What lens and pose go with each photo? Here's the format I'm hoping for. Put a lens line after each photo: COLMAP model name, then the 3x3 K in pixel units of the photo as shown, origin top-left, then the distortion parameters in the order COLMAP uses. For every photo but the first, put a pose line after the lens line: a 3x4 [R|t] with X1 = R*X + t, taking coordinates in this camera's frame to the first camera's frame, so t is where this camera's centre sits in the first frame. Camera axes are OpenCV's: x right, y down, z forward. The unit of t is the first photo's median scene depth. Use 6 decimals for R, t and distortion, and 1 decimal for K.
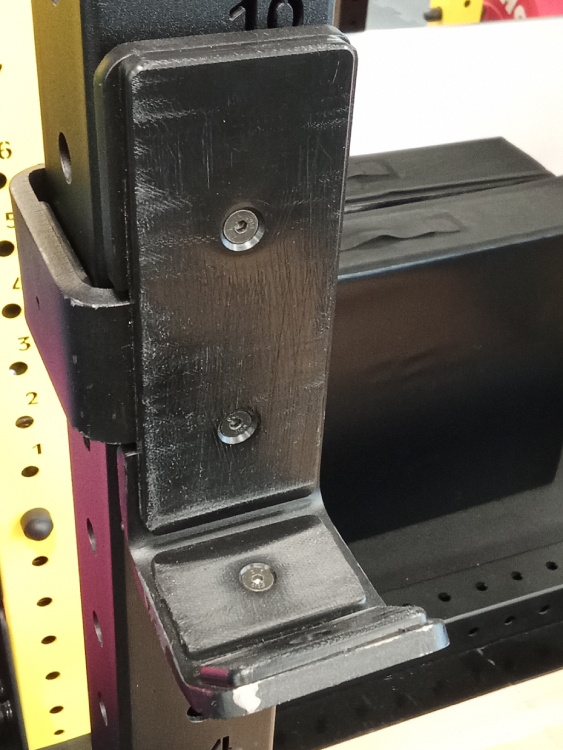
lens RADIAL K [[1034.1, 0, 281.4], [0, 1034.1, 376.1], [0, 0, 1]] dist [0.020173, 0.000000]
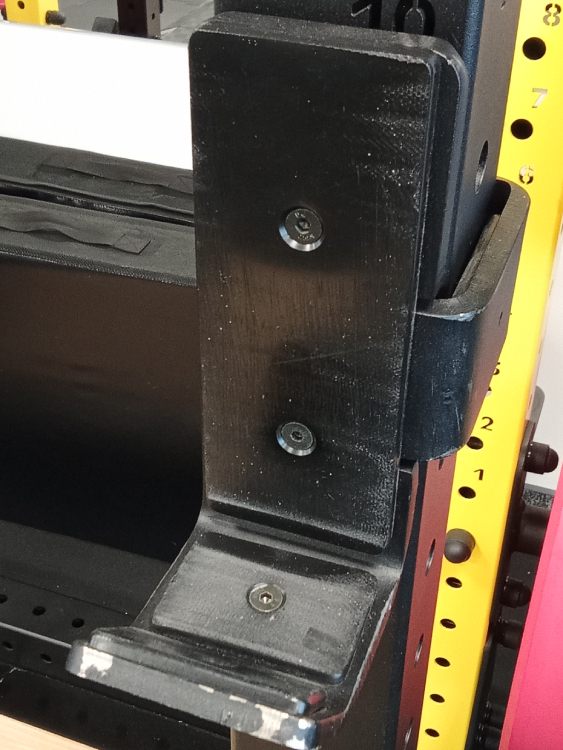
lens RADIAL K [[1034.1, 0, 281.5], [0, 1034.1, 374.1], [0, 0, 1]] dist [0.020173, 0.000000]
pose [[0.724404, 0.356474, -0.590055, 0.859494], [-0.379198, 0.920851, 0.090784, -0.173728], [0.575715, 0.157984, 0.802242, 0.330581]]
